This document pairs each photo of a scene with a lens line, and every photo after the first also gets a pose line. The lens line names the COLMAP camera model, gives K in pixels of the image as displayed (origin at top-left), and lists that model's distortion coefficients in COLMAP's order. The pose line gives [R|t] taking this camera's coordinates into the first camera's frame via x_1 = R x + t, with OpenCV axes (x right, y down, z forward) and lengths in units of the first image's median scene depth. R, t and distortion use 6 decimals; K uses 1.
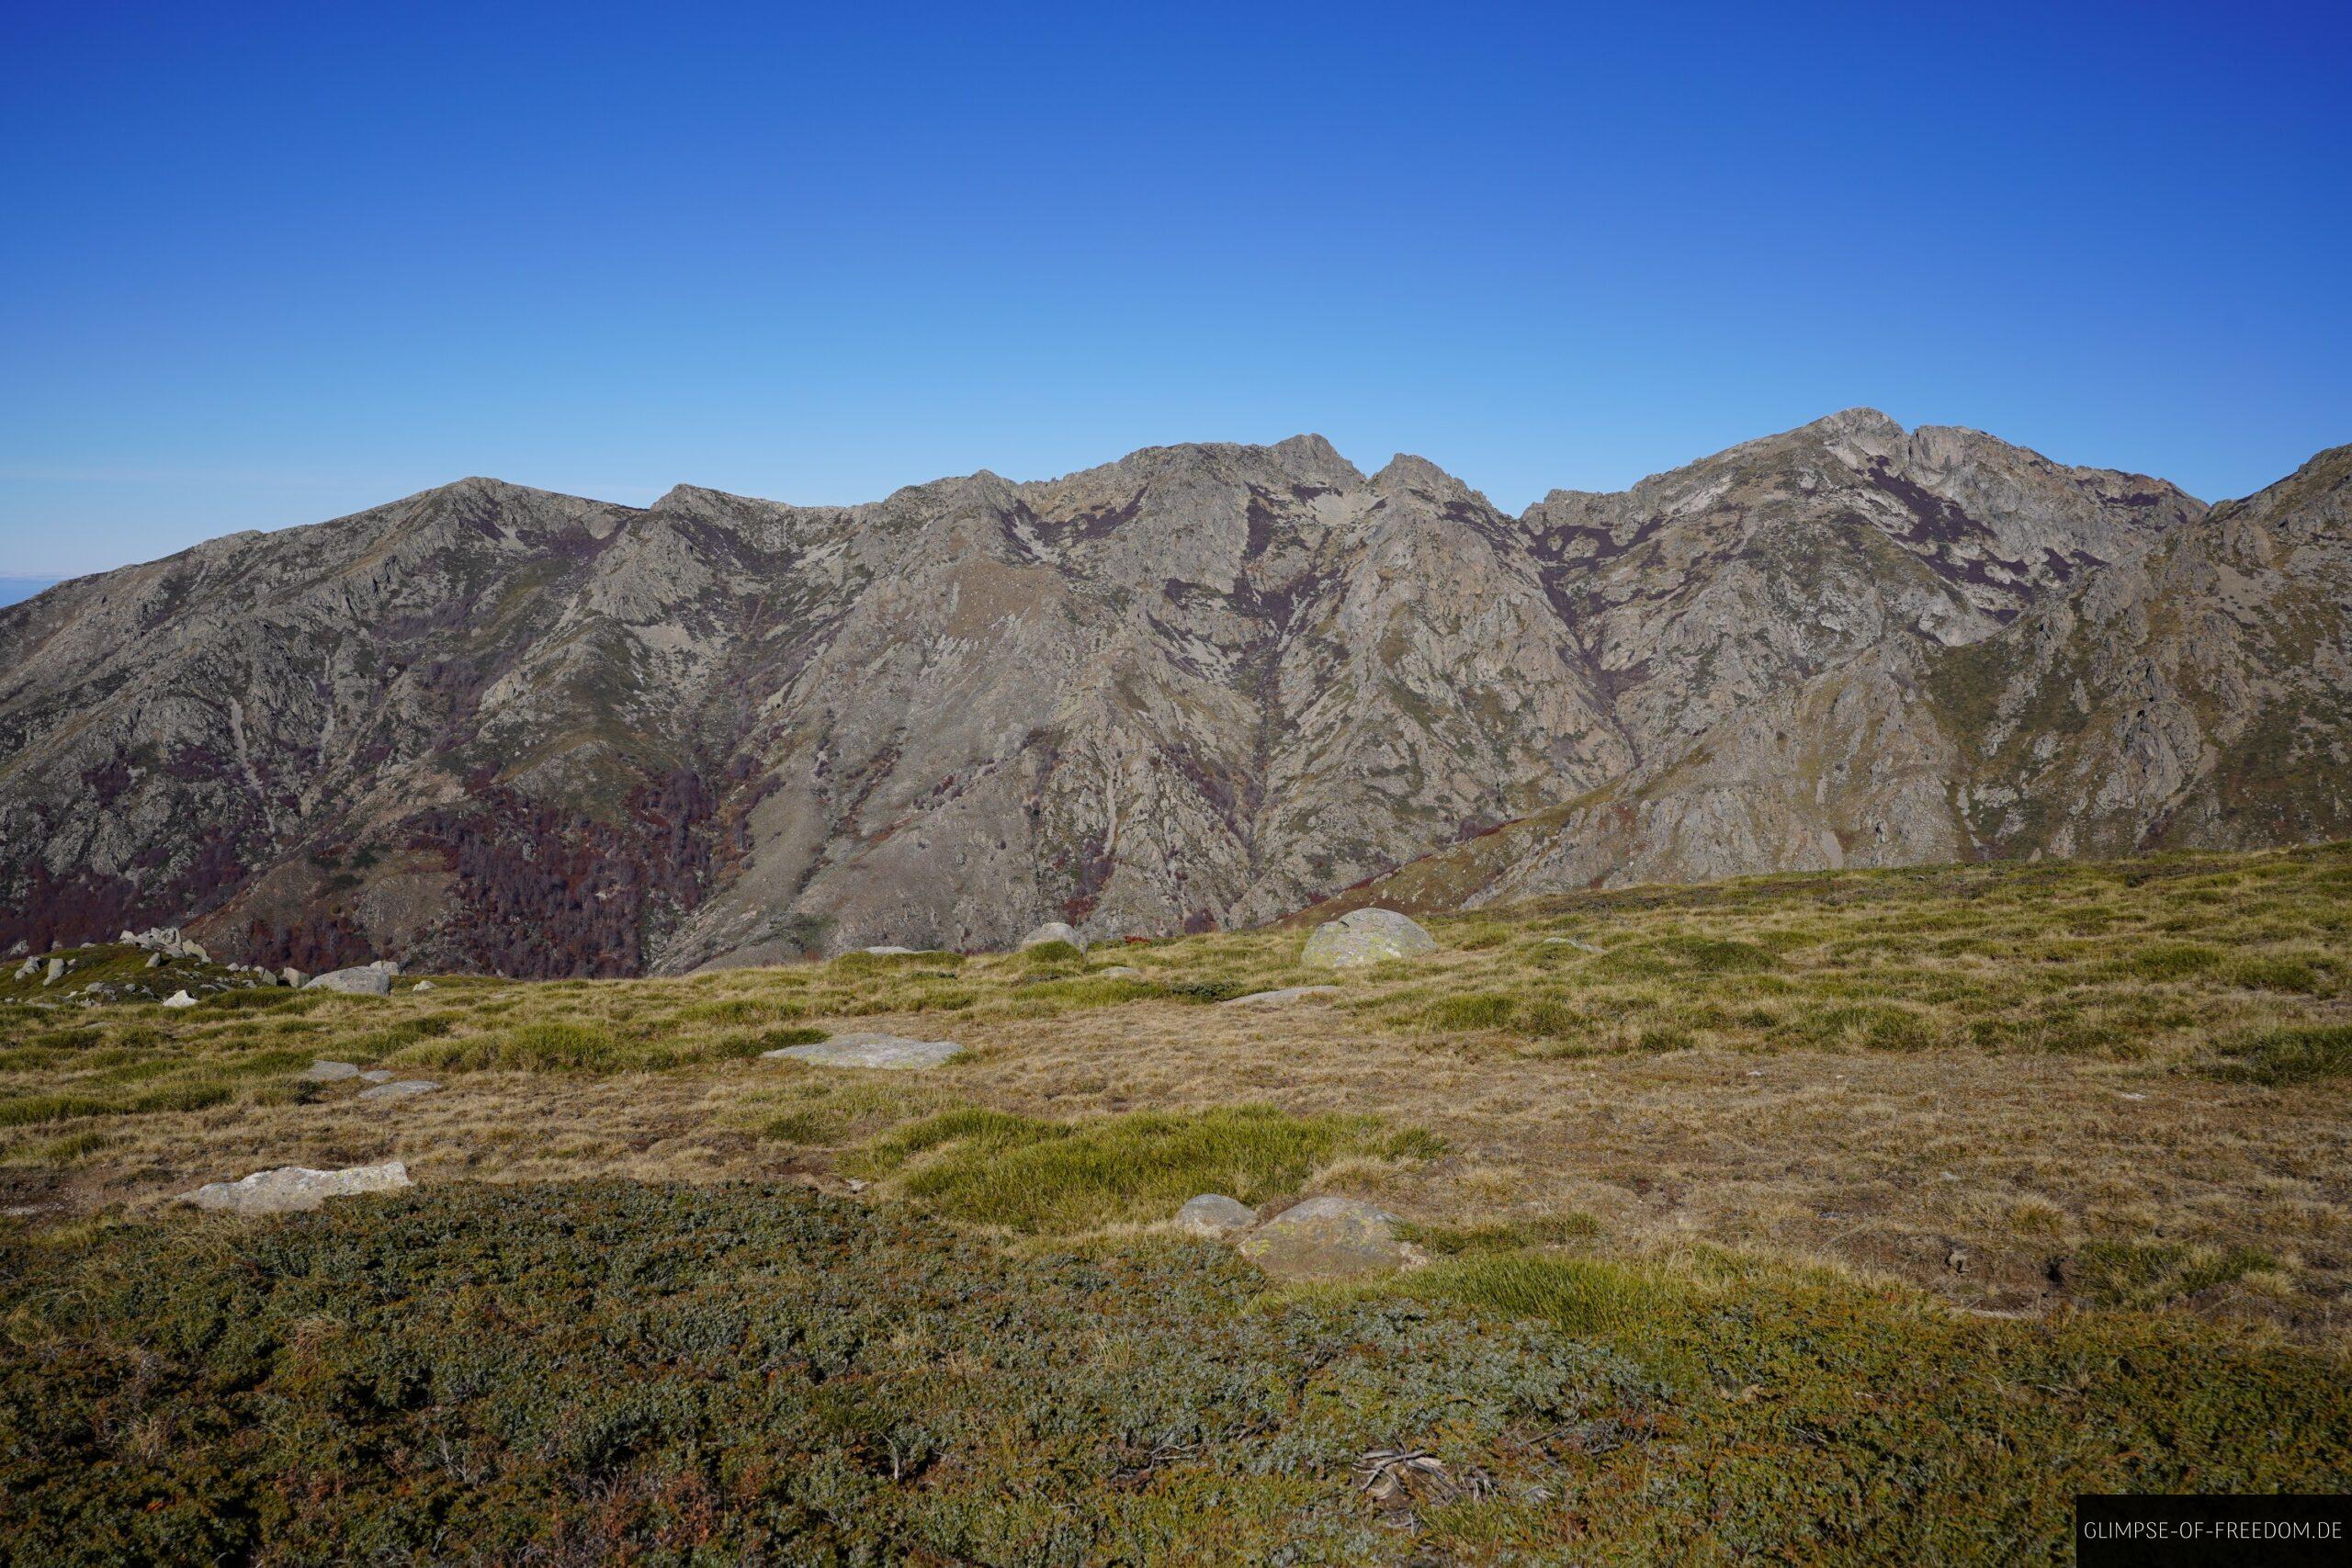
lens RADIAL K [[2230.0, 0, 1176.0], [0, 2230.0, 784.0], [0, 0, 1]] dist [0.004280, -0.012785]
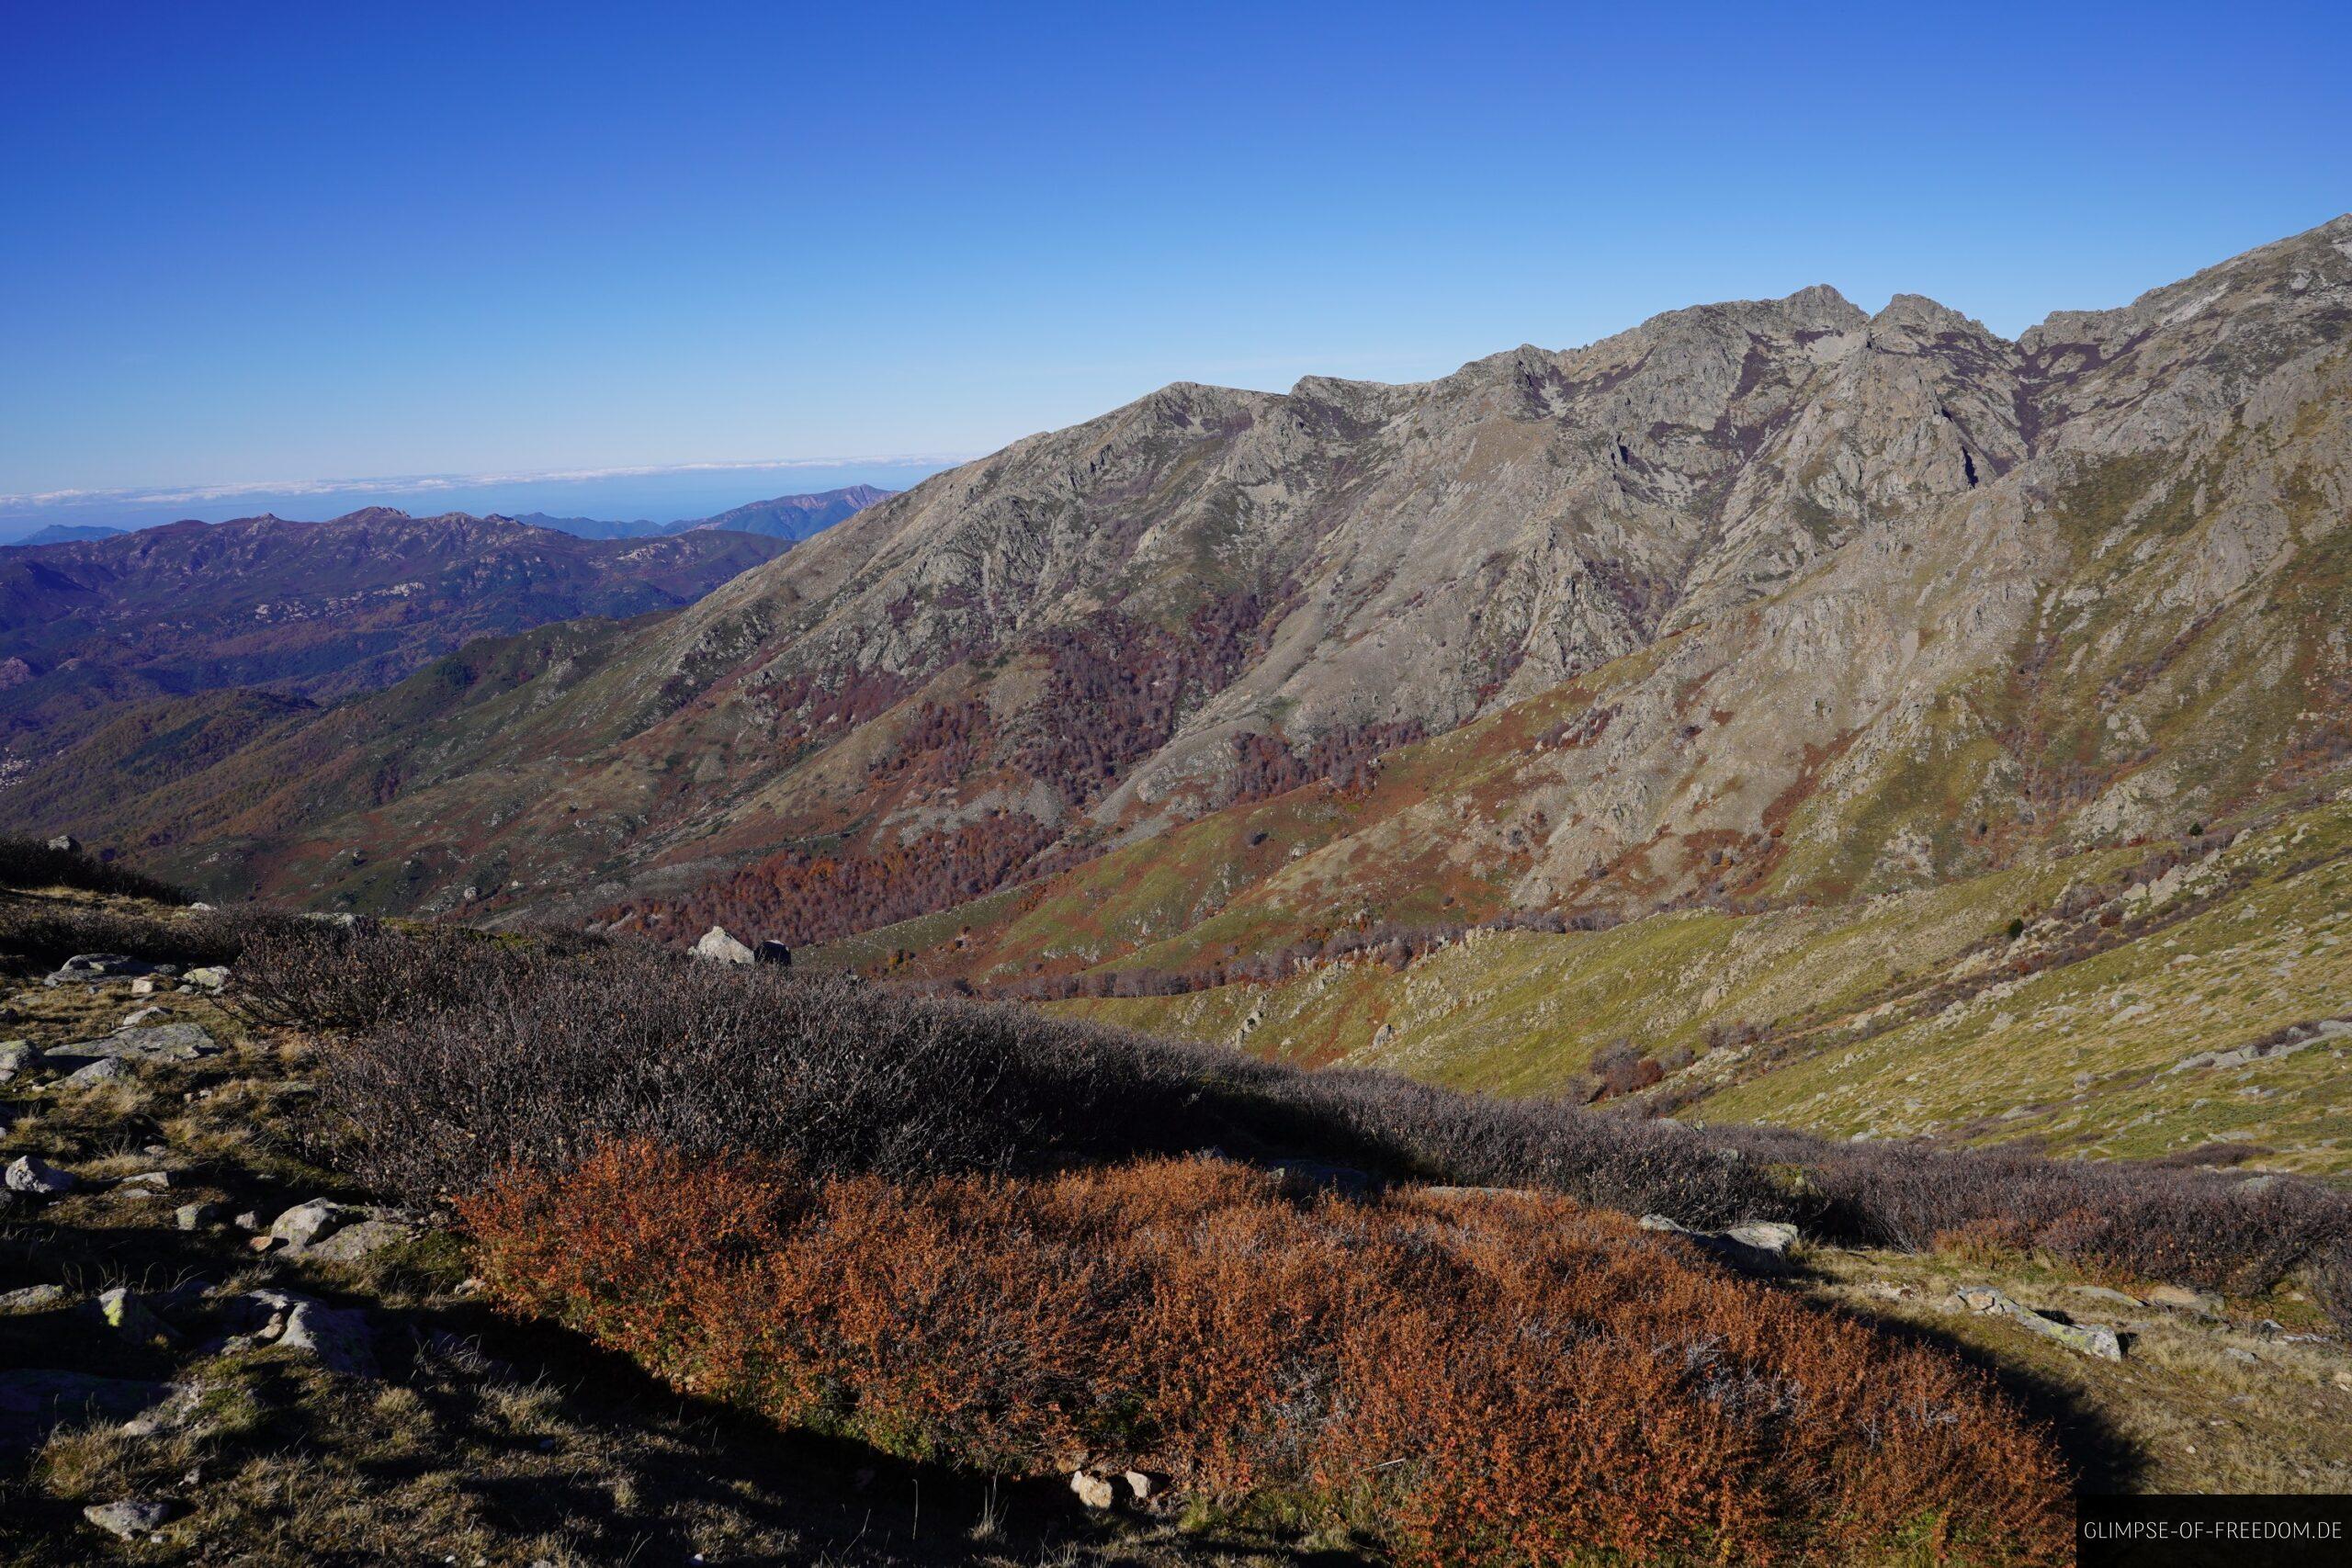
lens RADIAL K [[1726.5, 0, 1176.0], [0, 1726.5, 784.0], [0, 0, 1]] dist [-0.006822, 0.002868]
pose [[0.892452, 0.021184, -0.450646, 0.201119], [0.031459, 0.993543, 0.109005, -0.005371], [0.450045, -0.111459, 0.886023, 0.010272]]
